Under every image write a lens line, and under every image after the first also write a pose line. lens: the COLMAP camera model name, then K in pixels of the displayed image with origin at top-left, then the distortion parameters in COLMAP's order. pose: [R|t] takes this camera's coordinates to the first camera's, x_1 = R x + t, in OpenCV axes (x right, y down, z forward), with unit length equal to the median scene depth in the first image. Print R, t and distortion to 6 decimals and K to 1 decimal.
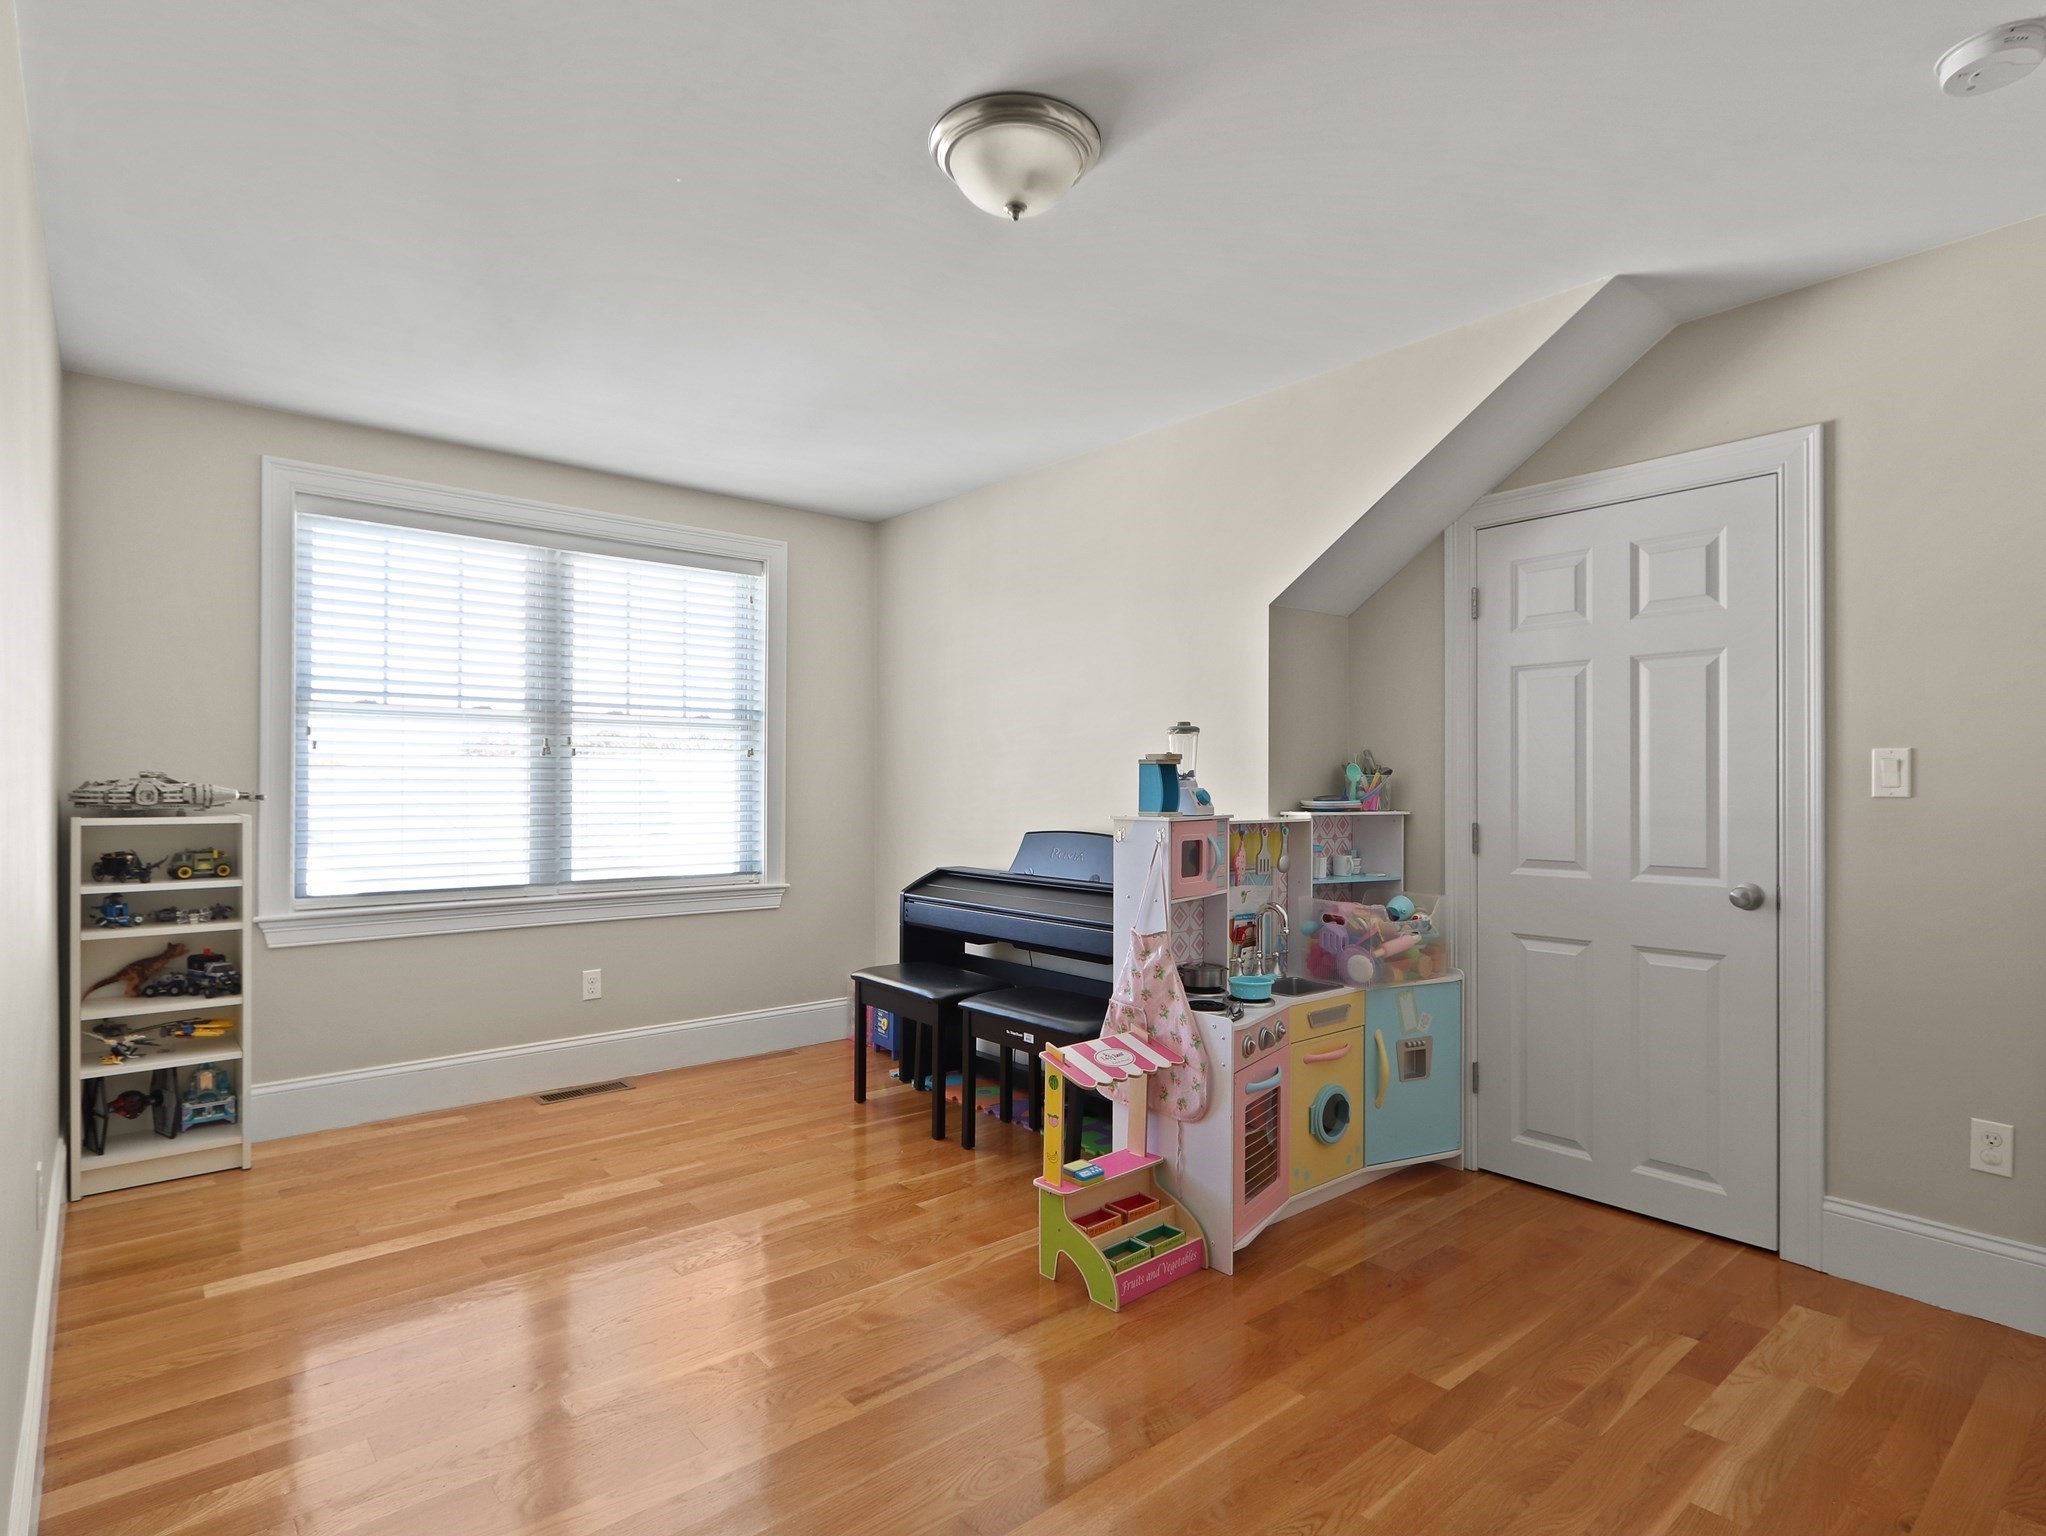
lens RADIAL K [[1068.0, 0, 1017.3], [0, 1068.0, 783.1], [0, 0, 1]] dist [-0.001190, -0.000712]
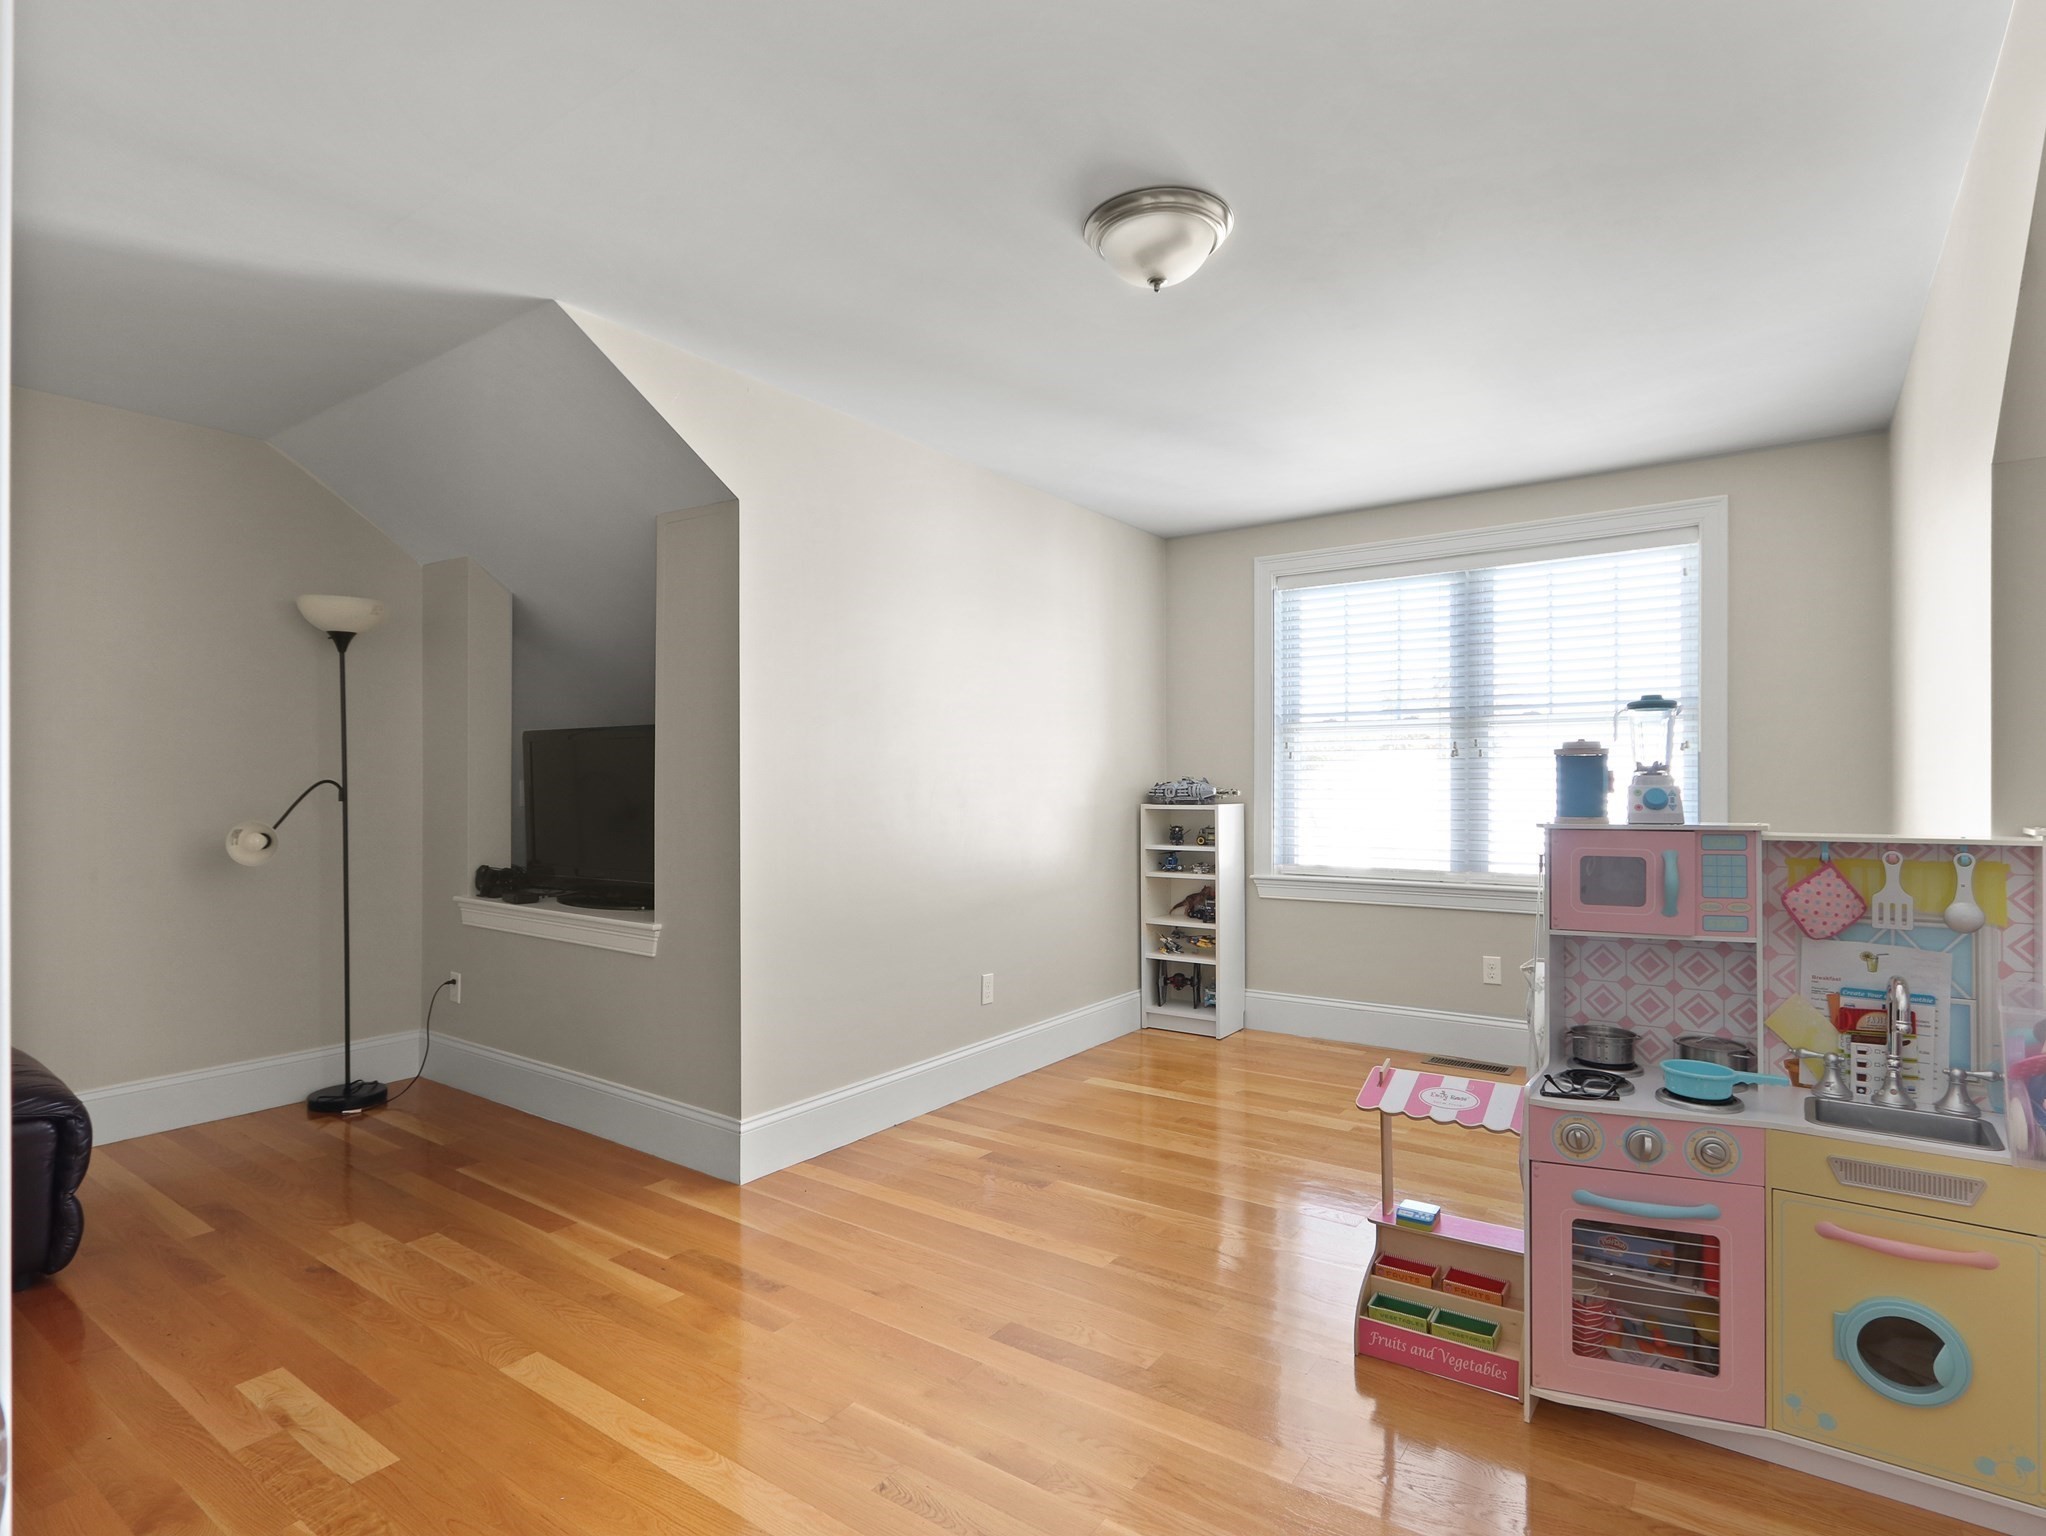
lens RADIAL K [[1068.0, 0, 1017.3], [0, 1068.0, 783.1], [0, 0, 1]] dist [-0.001190, -0.000712]
pose [[0.241132, -0.003064, -0.970487, 0.674372], [0.005338, 0.999984, -0.001830, 0.001361], [0.970478, -0.004739, 0.241145, 0.363508]]
